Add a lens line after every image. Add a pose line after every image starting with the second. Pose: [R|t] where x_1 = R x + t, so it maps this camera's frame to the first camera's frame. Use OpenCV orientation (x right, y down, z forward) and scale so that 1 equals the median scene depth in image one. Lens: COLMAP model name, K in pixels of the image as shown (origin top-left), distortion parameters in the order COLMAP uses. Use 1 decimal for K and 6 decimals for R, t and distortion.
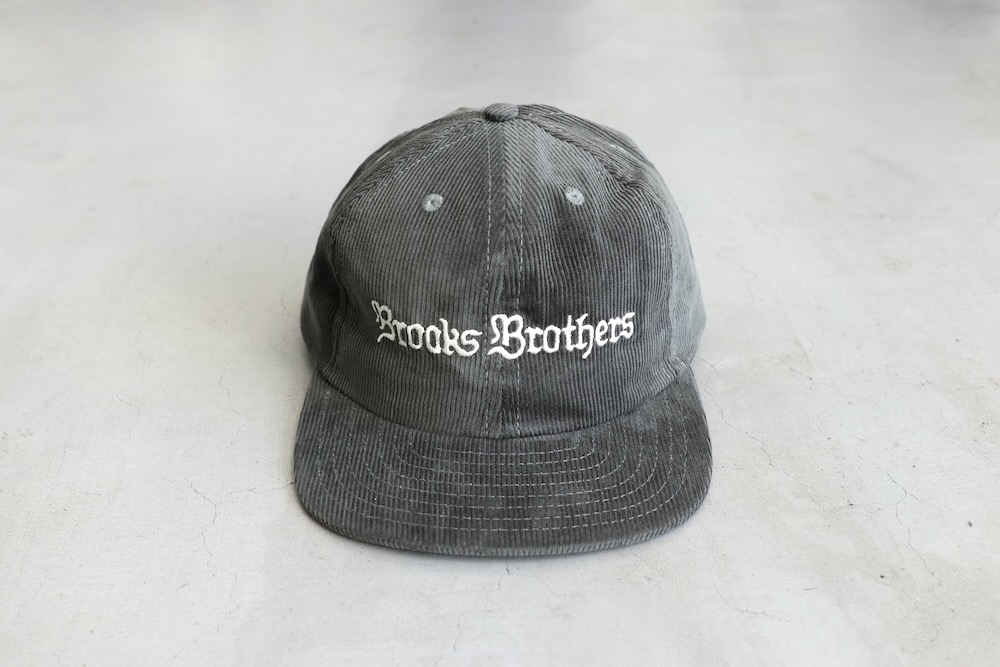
lens RADIAL K [[1068.1, 0, 498.0], [0, 1068.1, 334.0], [0, 0, 1]] dist [-0.094670, 0.000000]
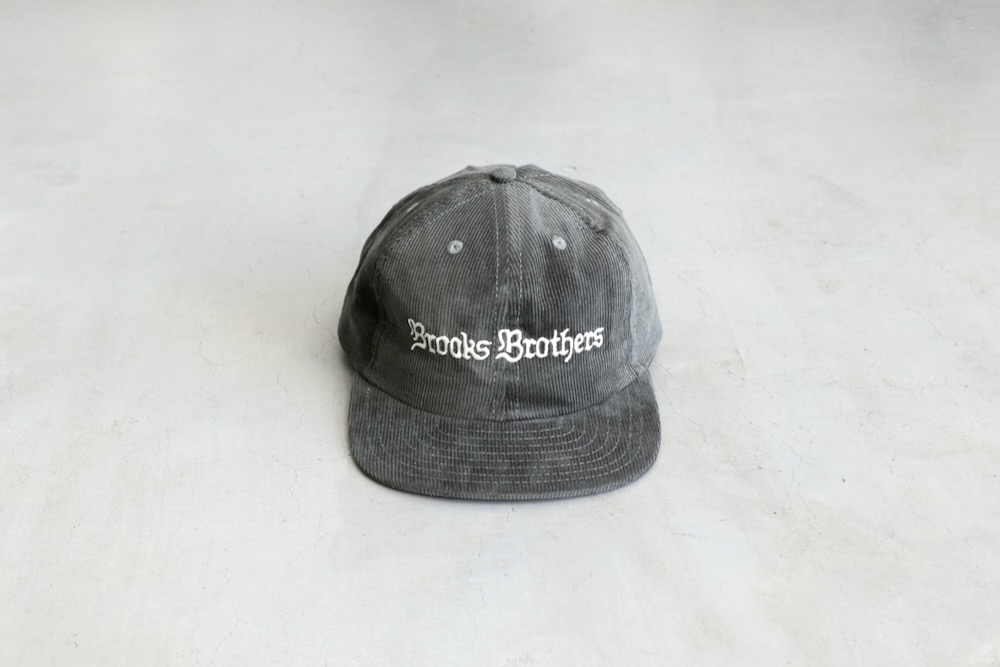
lens RADIAL K [[1417.9, 0, 496.4], [0, 1417.9, 329.6], [0, 0, 1]] dist [-0.100343, 0.000000]
pose [[0.999436, 0.001294, 0.033560, -0.068330], [-0.000854, 0.999914, -0.013105, 0.005732], [-0.033574, 0.013069, 0.999351, -0.796782]]
